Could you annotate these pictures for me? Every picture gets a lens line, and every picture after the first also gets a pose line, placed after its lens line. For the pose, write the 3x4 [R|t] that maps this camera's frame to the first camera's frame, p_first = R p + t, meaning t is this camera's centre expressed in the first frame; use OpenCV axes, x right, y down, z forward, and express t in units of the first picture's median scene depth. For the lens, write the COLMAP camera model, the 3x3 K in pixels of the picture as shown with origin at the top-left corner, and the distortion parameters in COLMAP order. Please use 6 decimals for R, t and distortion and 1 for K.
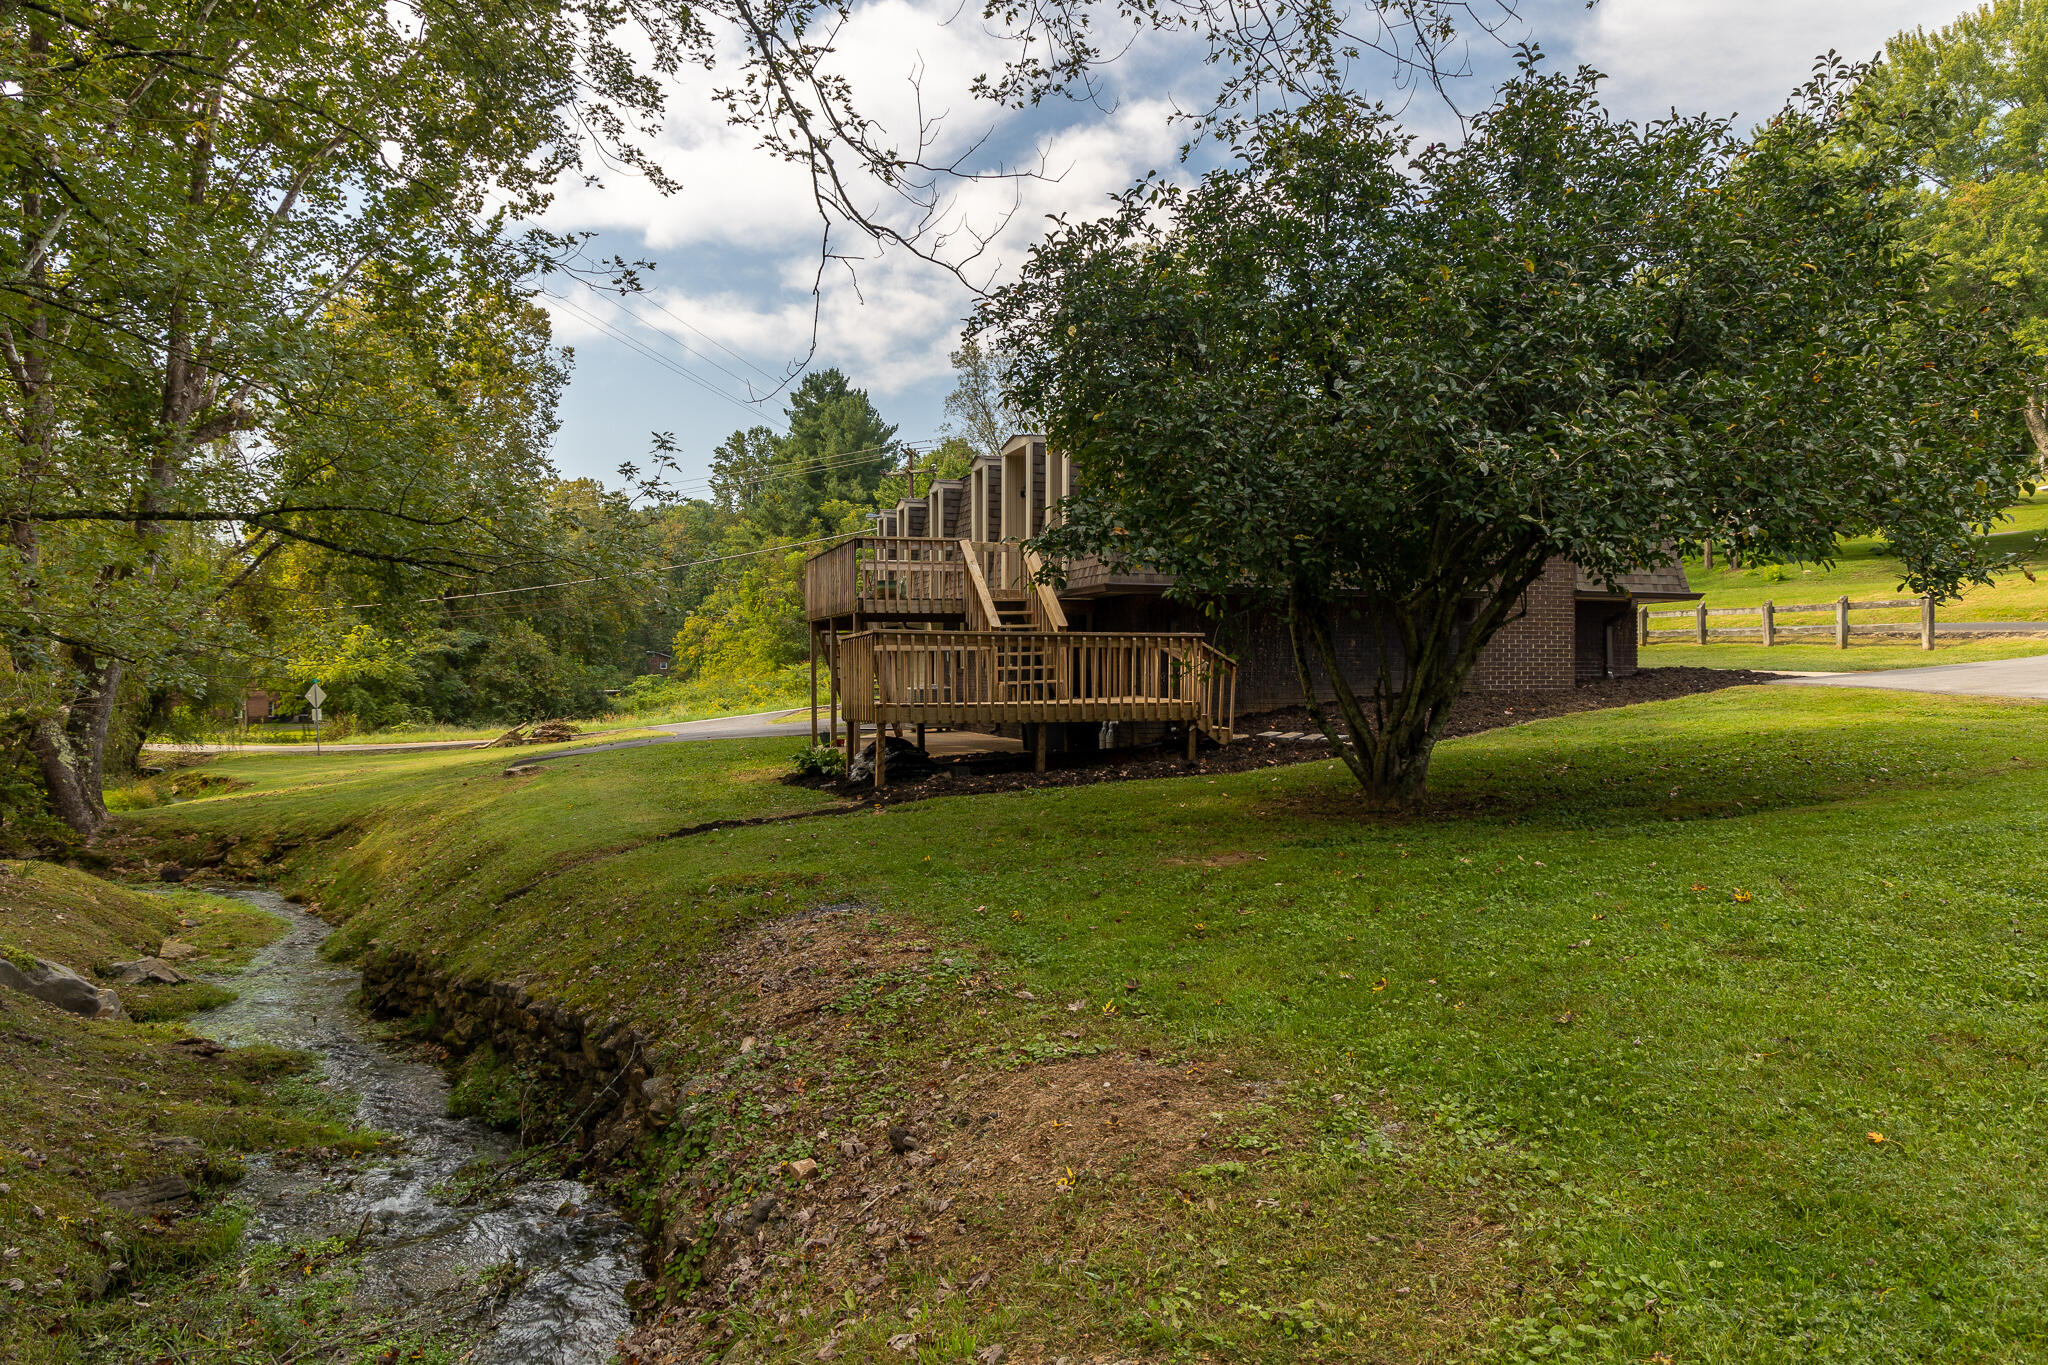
lens RADIAL K [[1395.4, 0, 1024.0], [0, 1395.4, 682.5], [0, 0, 1]] dist [0.005345, 0.002394]
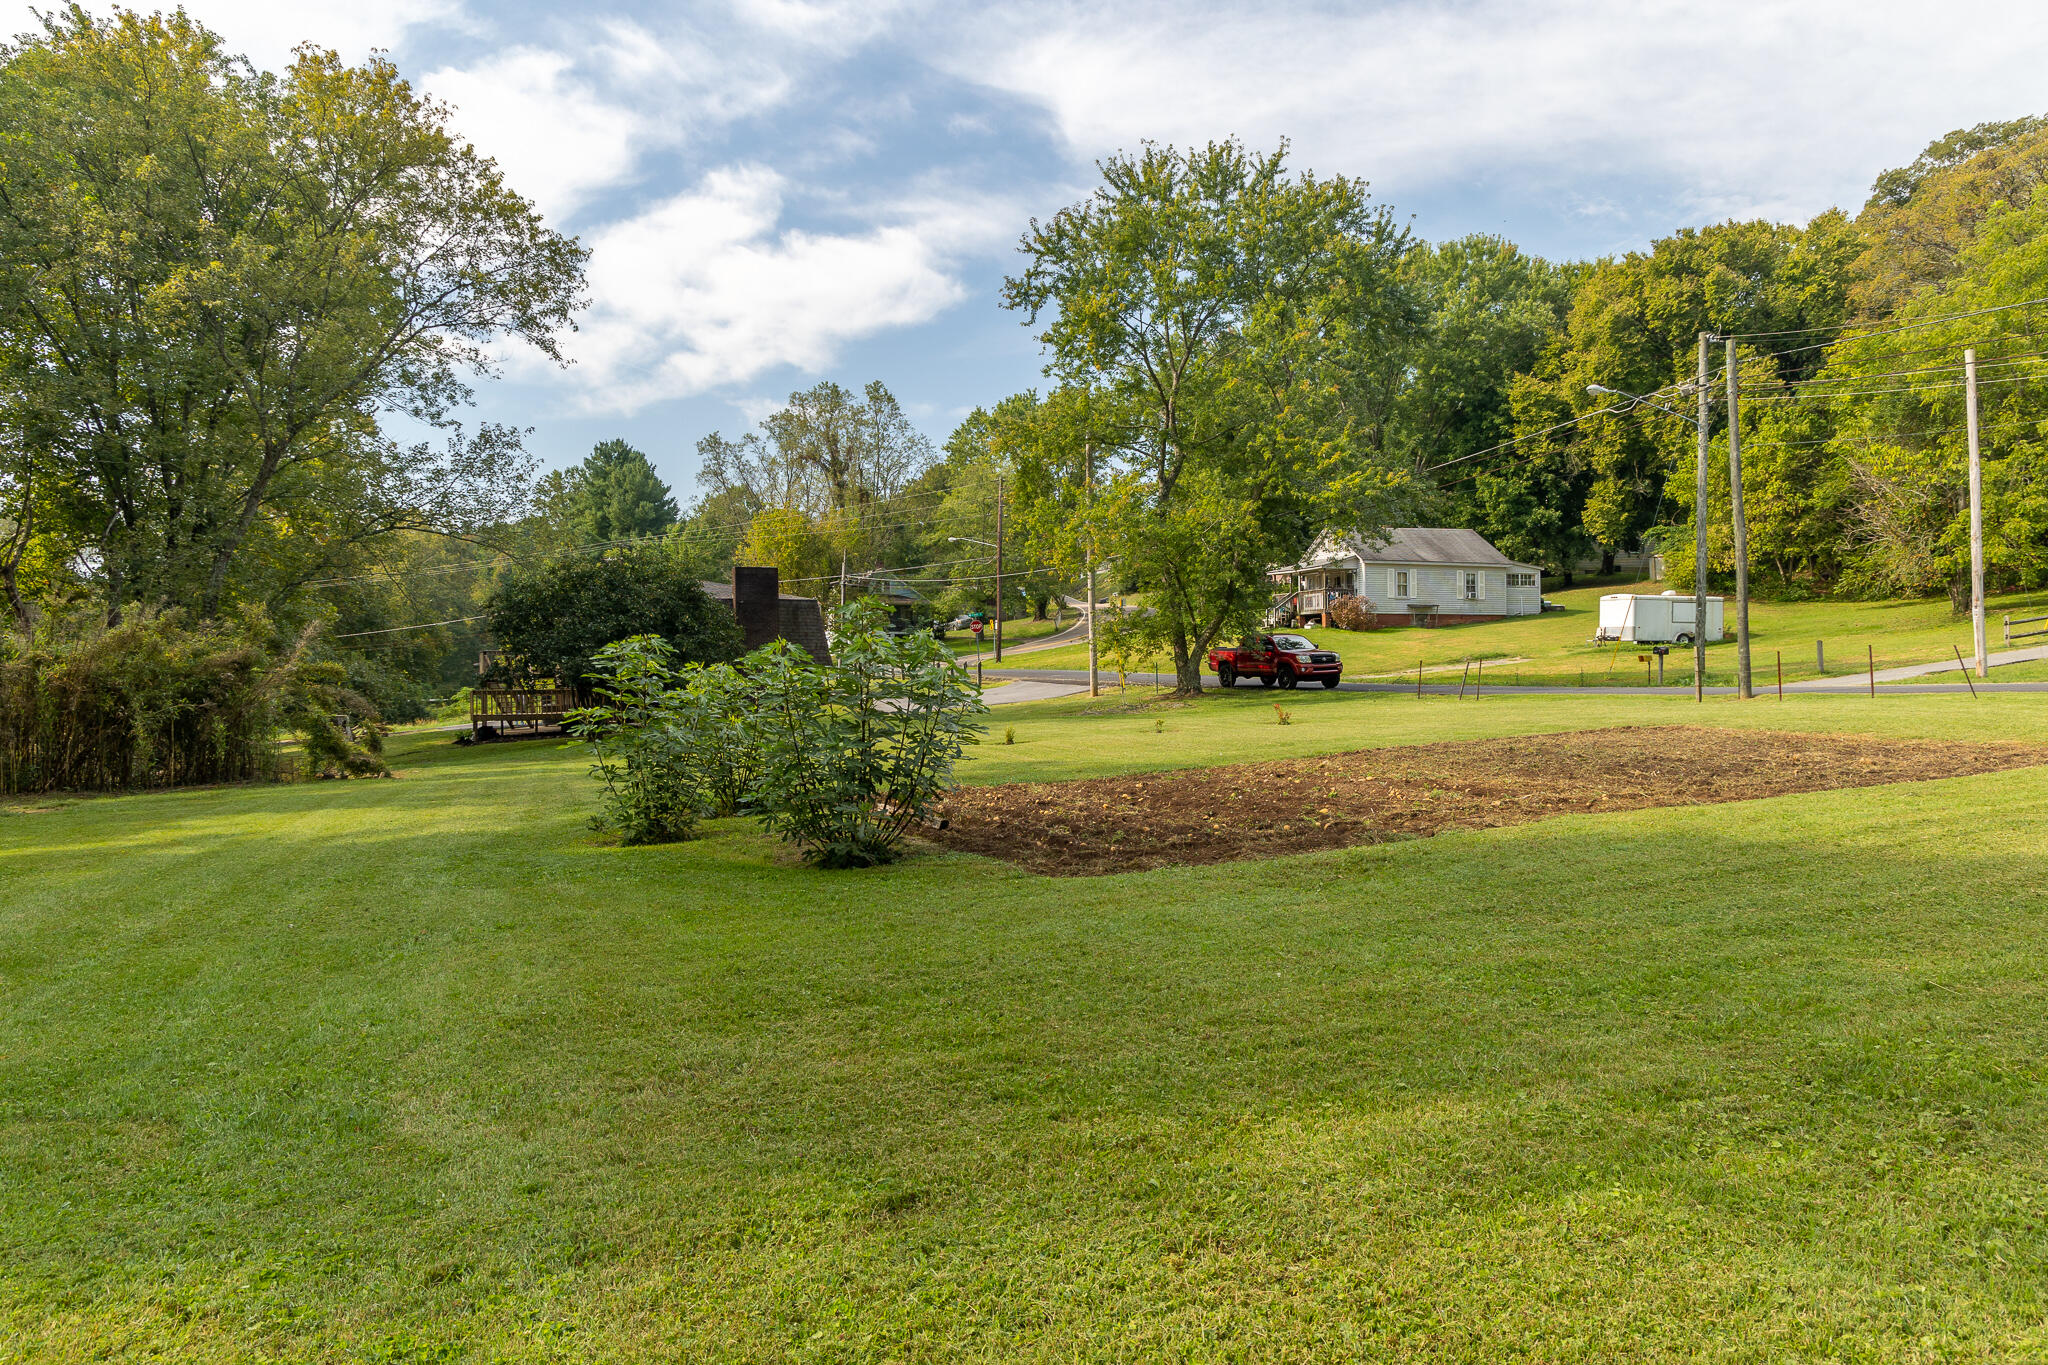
lens RADIAL K [[1395.4, 0, 1024.0], [0, 1395.4, 682.5], [0, 0, 1]] dist [0.005345, 0.002394]
pose [[0.994973, -0.010144, 0.099633, 0.132887], [0.010498, 0.999940, -0.003024, -0.002652], [-0.099596, 0.004055, 0.995020, -0.370143]]
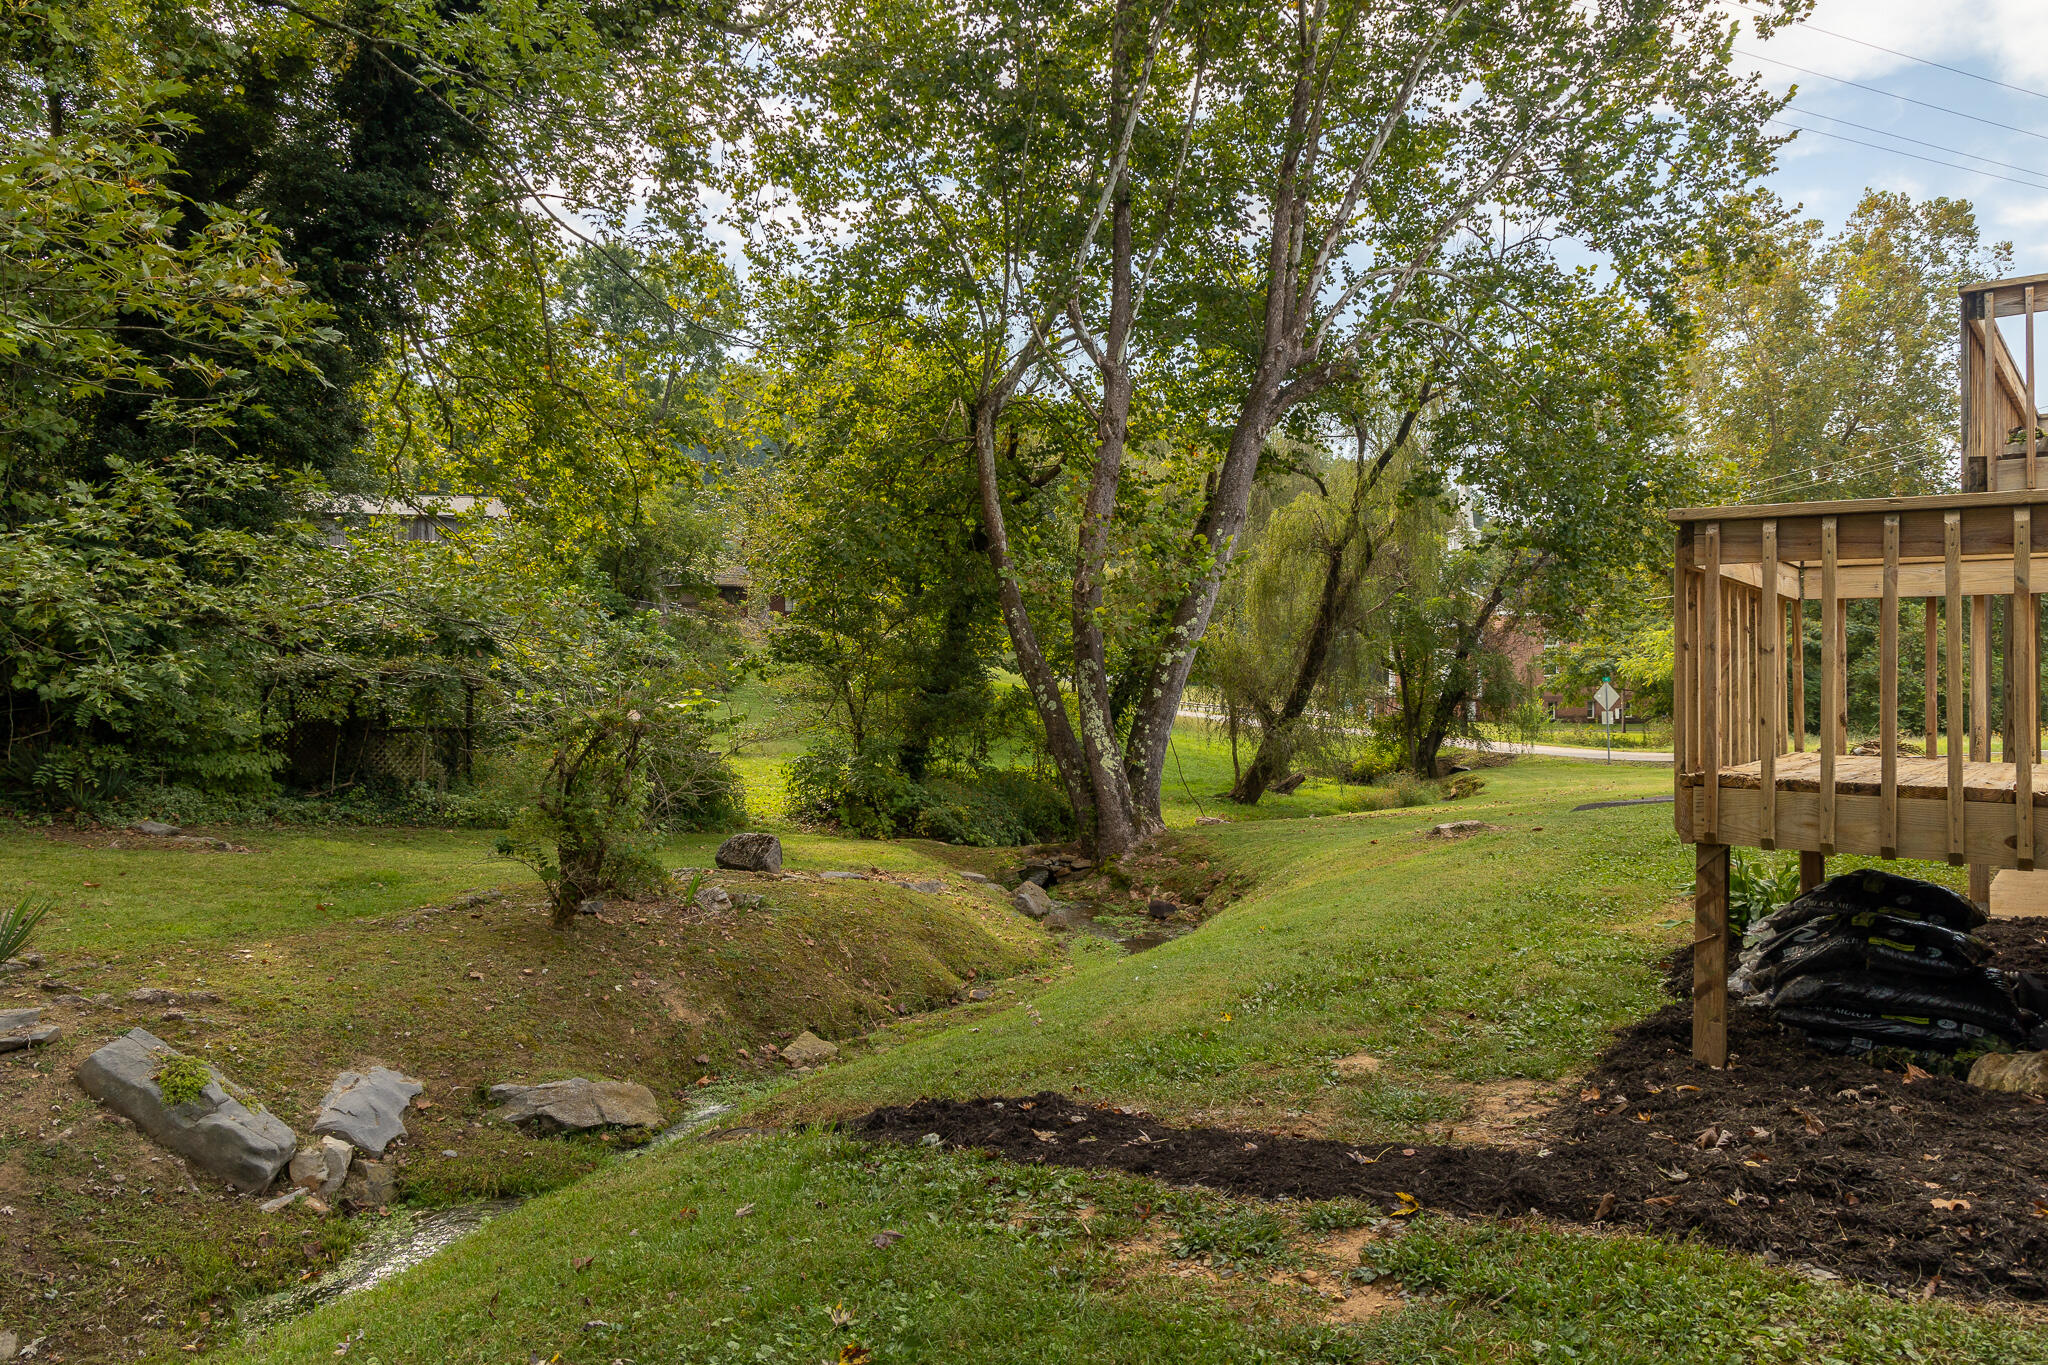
lens RADIAL K [[1395.4, 0, 1024.0], [0, 1395.4, 682.5], [0, 0, 1]] dist [0.005345, 0.002394]
pose [[0.557962, -0.000510, -0.829866, 0.010943], [0.000475, 1.000000, -0.000295, 0.000560], [0.829866, -0.000230, 0.557962, 0.126269]]
